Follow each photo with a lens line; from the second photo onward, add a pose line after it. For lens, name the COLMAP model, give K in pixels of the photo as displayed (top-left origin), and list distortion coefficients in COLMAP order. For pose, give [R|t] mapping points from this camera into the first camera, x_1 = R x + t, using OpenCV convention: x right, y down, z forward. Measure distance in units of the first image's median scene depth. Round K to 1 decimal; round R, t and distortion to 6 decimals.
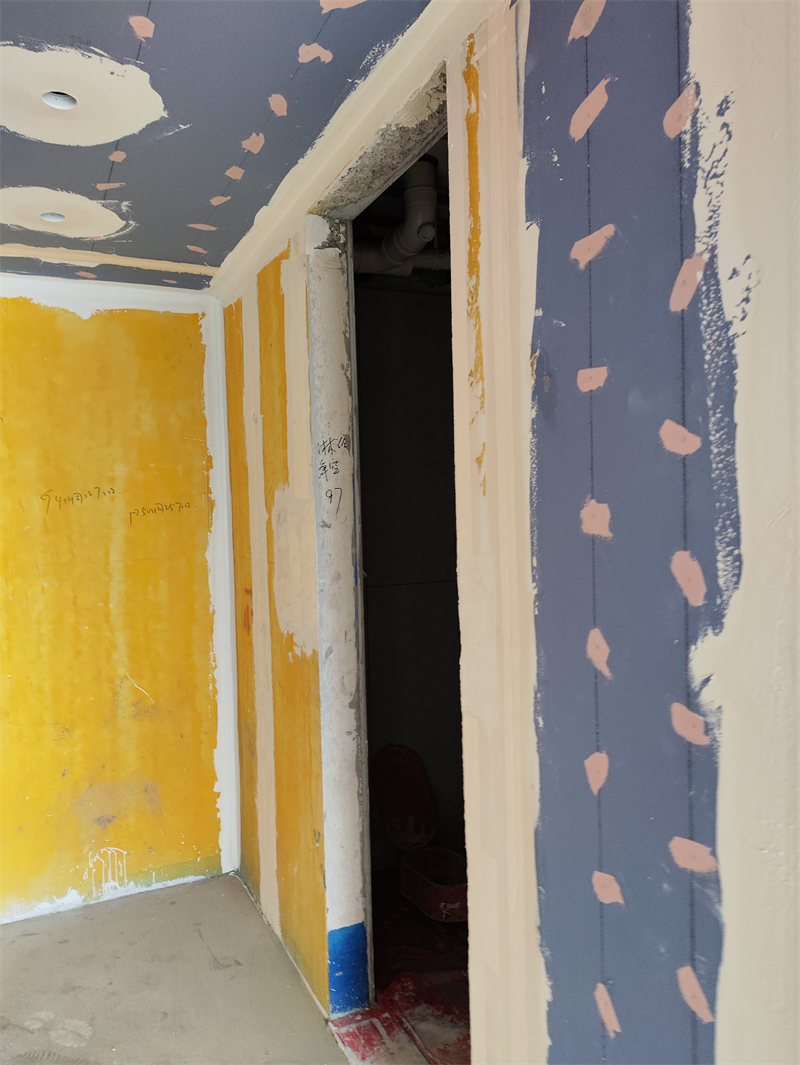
lens RADIAL K [[784.7, 0, 399.6], [0, 784.7, 534.2], [0, 0, 1]] dist [0.011776, -0.015426]
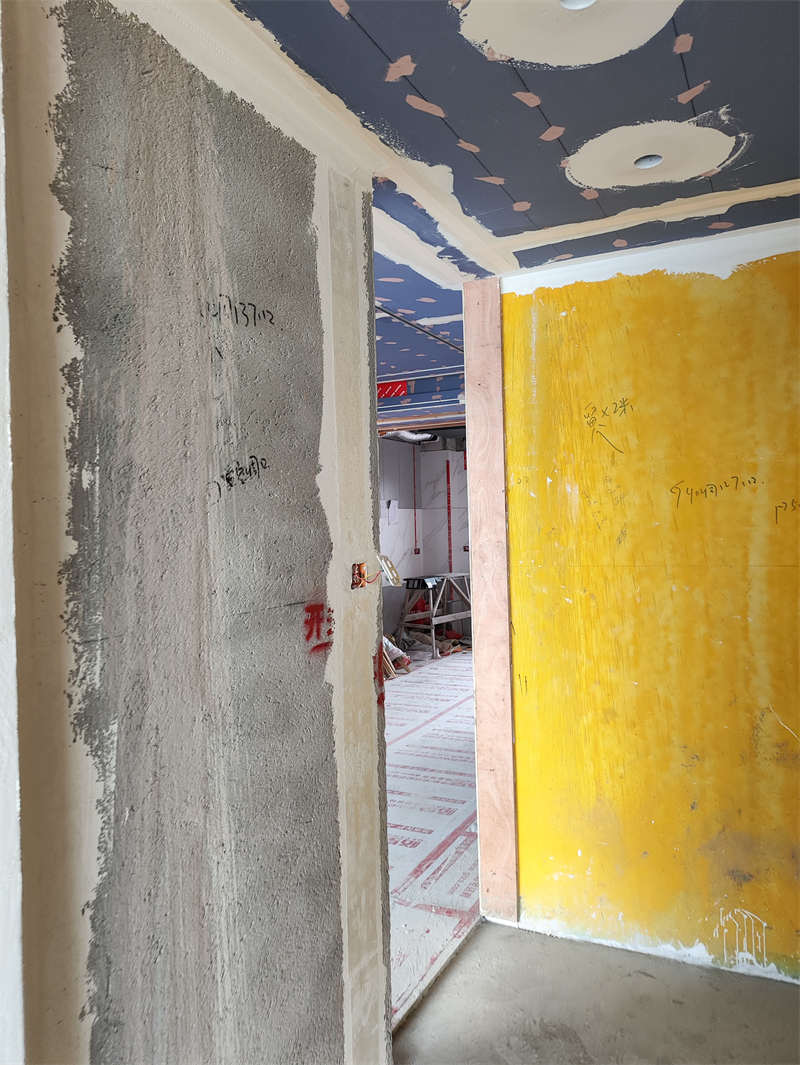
lens RADIAL K [[784.7, 0, 399.8], [0, 784.7, 525.1], [0, 0, 1]] dist [0.011776, -0.015426]
pose [[0.617518, 0.012555, -0.786456, 0.054247], [-0.019199, 0.999815, 0.000886, -0.001965], [0.786322, 0.014552, 0.617645, 0.200110]]
